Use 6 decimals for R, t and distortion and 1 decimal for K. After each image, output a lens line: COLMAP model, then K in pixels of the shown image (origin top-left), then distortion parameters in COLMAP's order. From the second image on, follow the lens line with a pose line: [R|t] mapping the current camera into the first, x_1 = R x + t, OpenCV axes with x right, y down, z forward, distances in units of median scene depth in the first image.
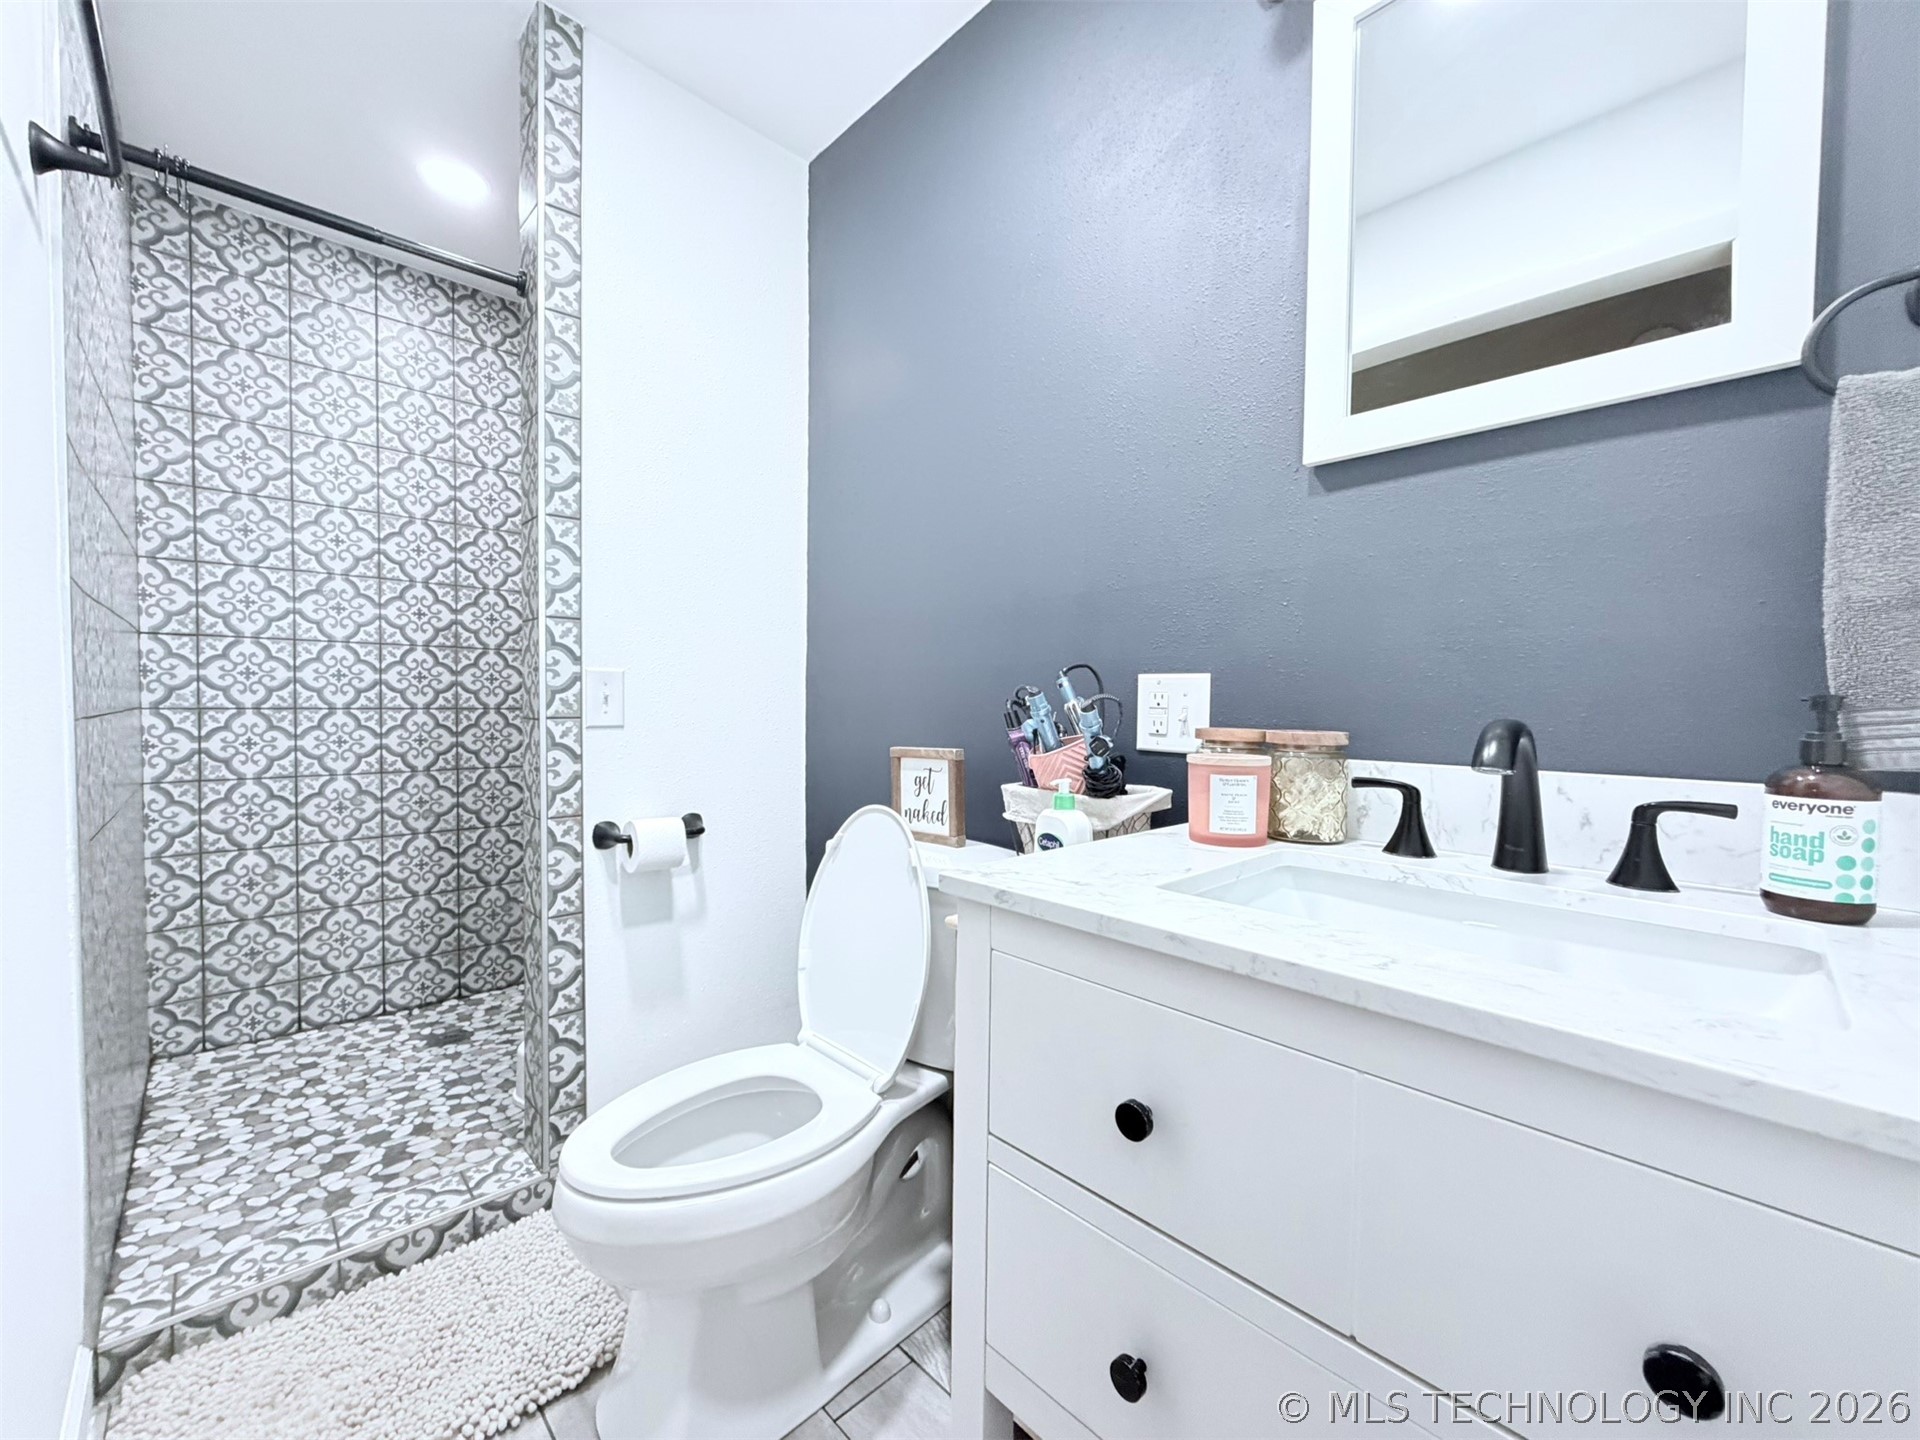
lens RADIAL K [[763.7, 0, 958.3], [0, 763.7, 722.8], [0, 0, 1]] dist [-0.000777, 0.000560]
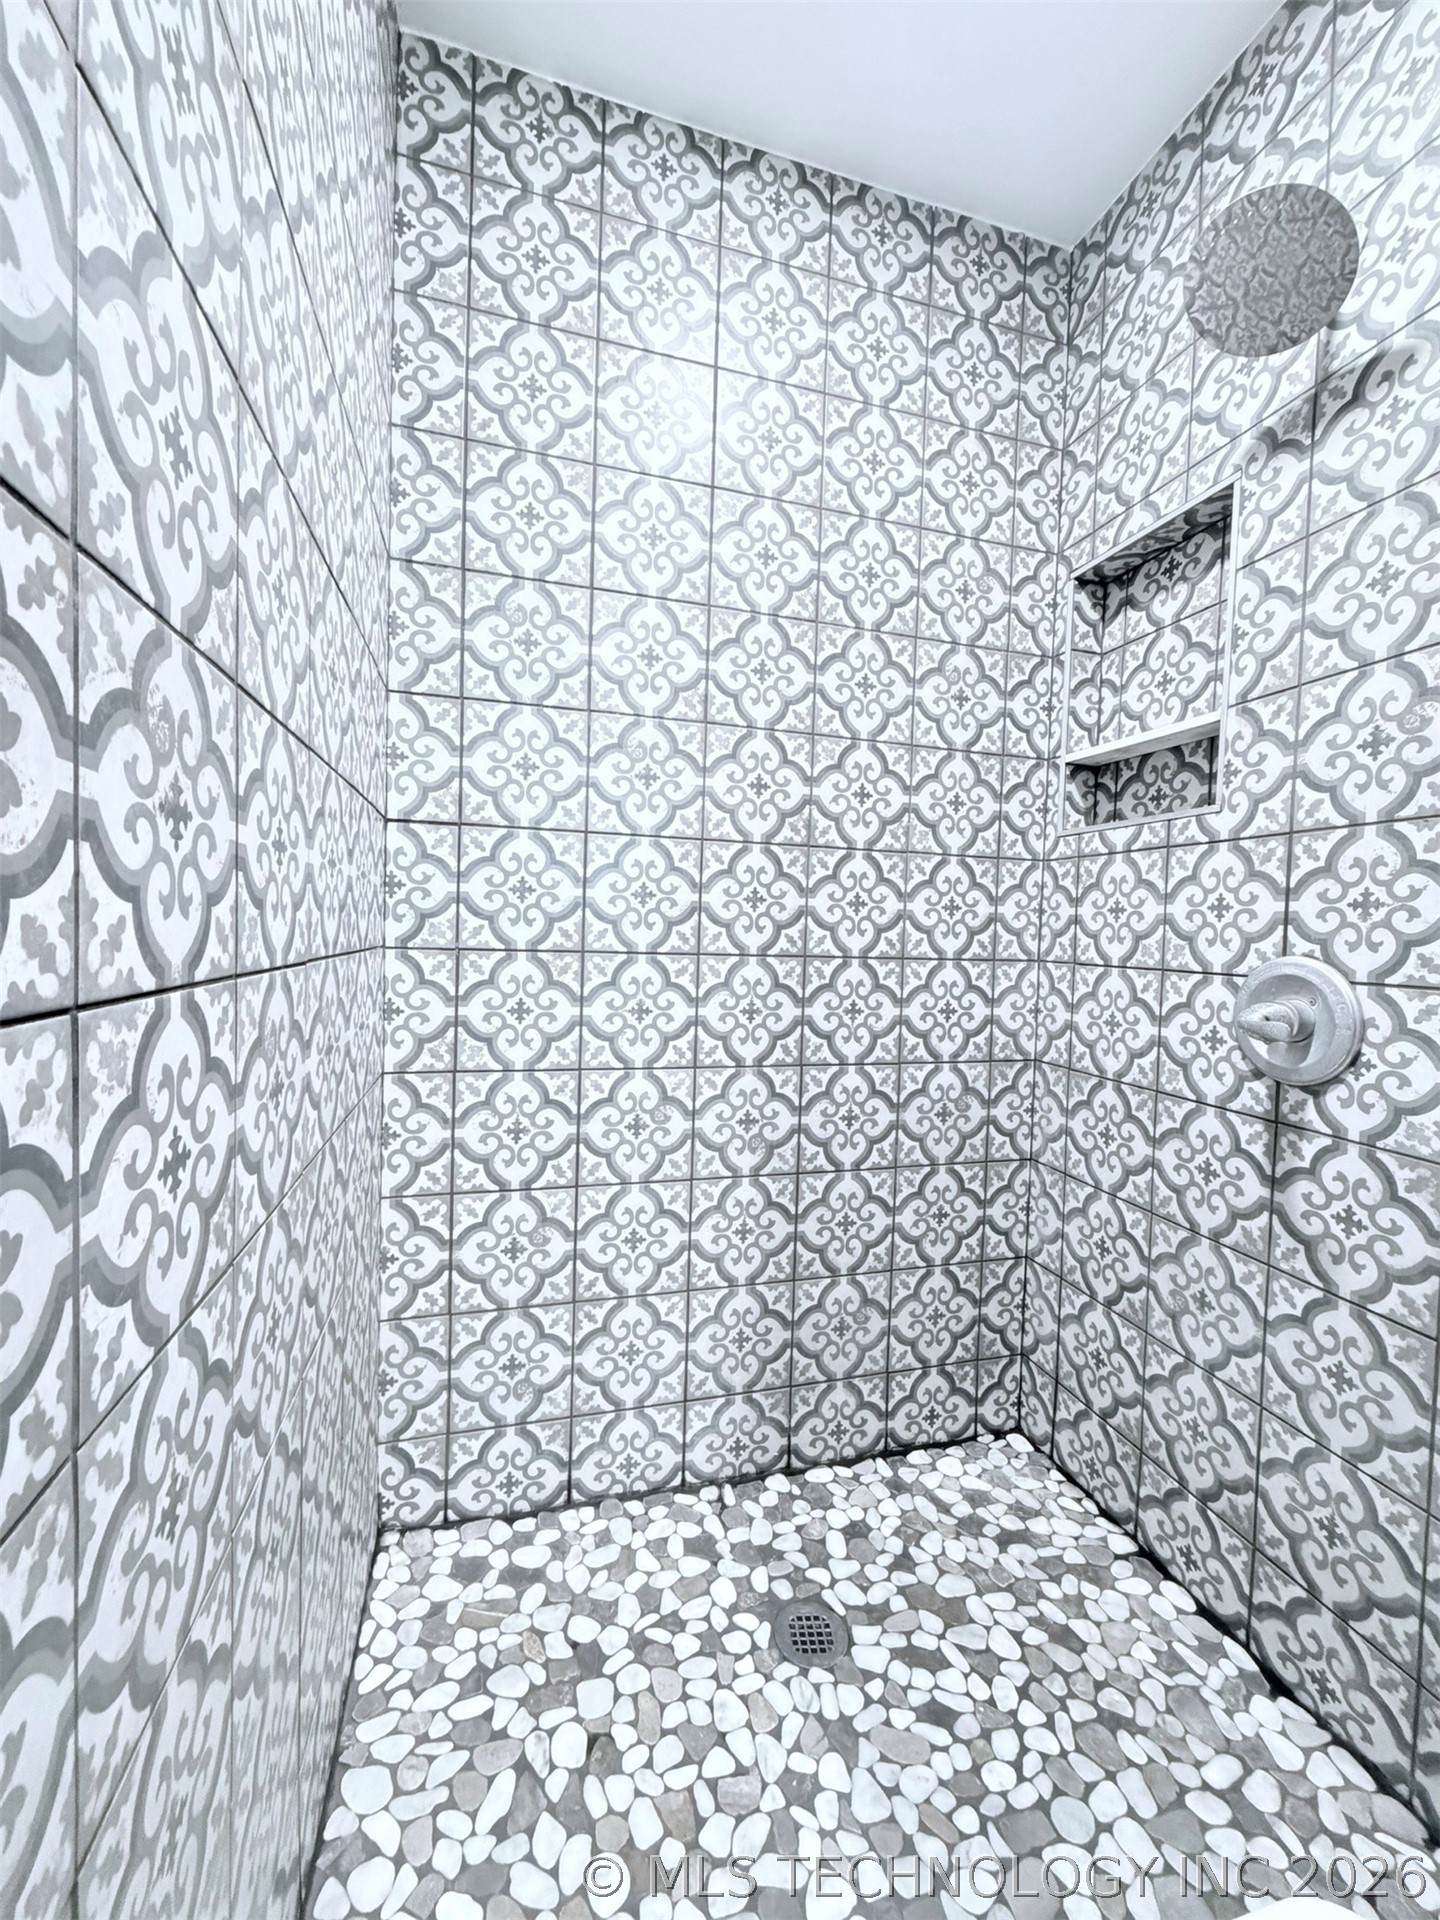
lens RADIAL K [[763.7, 0, 720.7], [0, 763.7, 956.8], [0, 0, 1]] dist [-0.000777, 0.000560]
pose [[0.882497, 0.034828, -0.469026, -0.504043], [-0.035565, 0.999341, 0.007289, -0.022641], [0.468971, 0.010249, 0.883154, 0.537865]]
